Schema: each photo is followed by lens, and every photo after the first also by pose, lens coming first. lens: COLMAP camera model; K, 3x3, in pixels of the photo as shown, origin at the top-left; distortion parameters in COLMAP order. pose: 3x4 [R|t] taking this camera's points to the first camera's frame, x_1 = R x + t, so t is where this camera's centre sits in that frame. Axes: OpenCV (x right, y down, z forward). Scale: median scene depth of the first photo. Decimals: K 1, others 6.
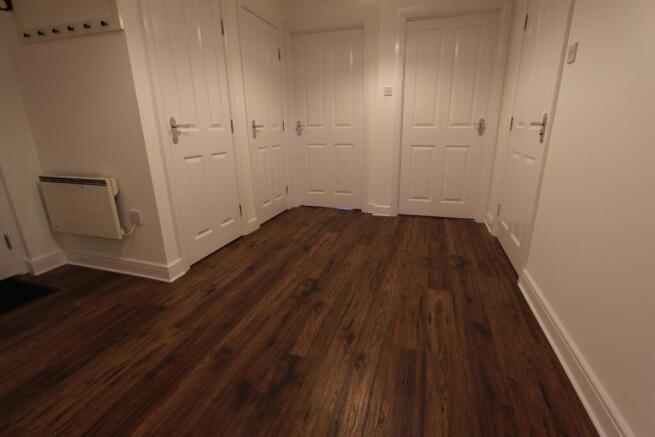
lens RADIAL K [[303.8, 0, 340.0], [0, 303.8, 217.1], [0, 0, 1]] dist [-0.016823, 0.003098]
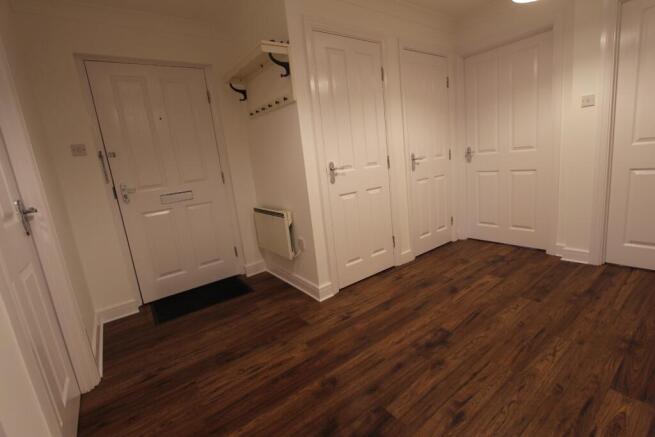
lens RADIAL K [[303.8, 0, 330.6], [0, 303.8, 219.6], [0, 0, 1]] dist [-0.016823, 0.003098]
pose [[0.804538, 0.044491, -0.592232, 0.147386], [-0.079779, 0.996248, -0.033537, -0.061568], [0.588518, 0.074229, 0.805069, 0.054813]]
